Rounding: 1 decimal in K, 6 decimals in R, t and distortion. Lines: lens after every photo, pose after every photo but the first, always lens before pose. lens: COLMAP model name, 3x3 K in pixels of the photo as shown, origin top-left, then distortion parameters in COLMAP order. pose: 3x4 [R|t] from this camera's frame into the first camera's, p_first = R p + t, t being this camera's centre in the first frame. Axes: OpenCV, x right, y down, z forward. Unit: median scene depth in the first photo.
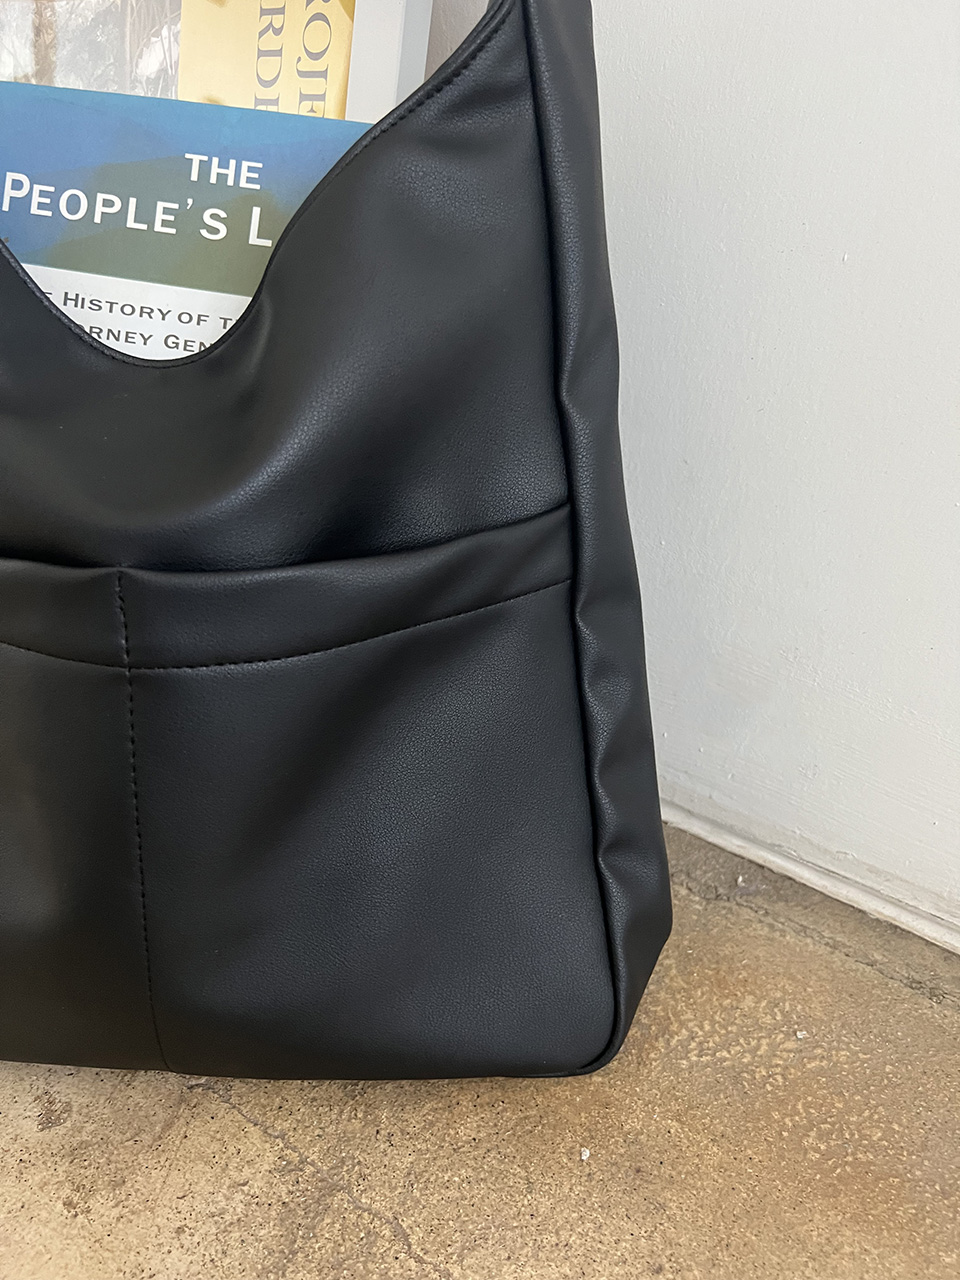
lens RADIAL K [[983.1, 0, 476.8], [0, 983.1, 664.9], [0, 0, 1]] dist [0.035634, -0.060232]
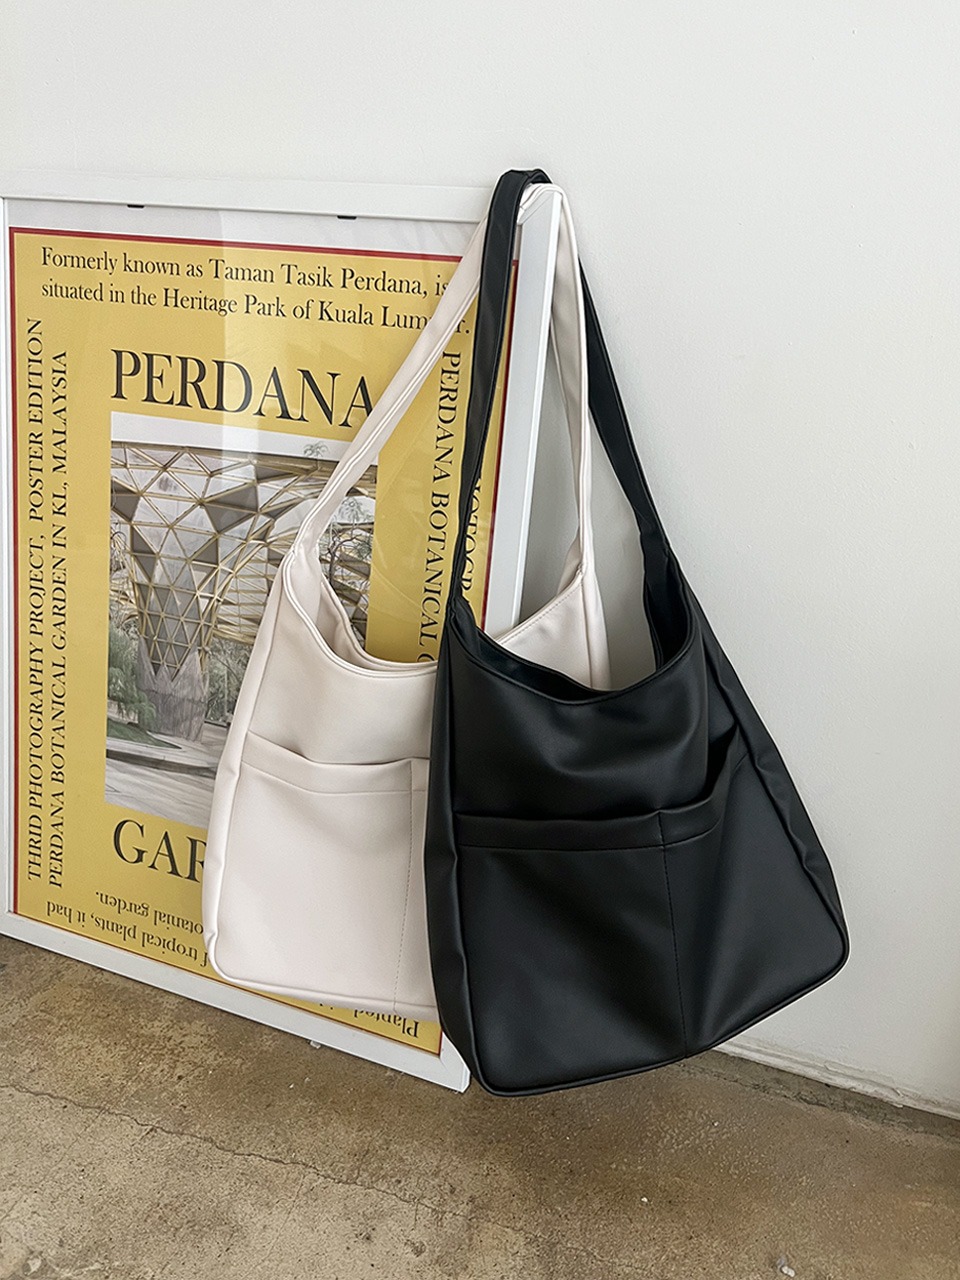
lens RADIAL K [[1060.6, 0, 509.0], [0, 1060.6, 593.8], [0, 0, 1]] dist [0.020659, -0.041940]
pose [[0.951745, -0.101854, 0.289496, -0.756978], [0.140372, 0.983337, -0.115514, -0.647806], [-0.272907, 0.150577, 0.950183, -1.459430]]
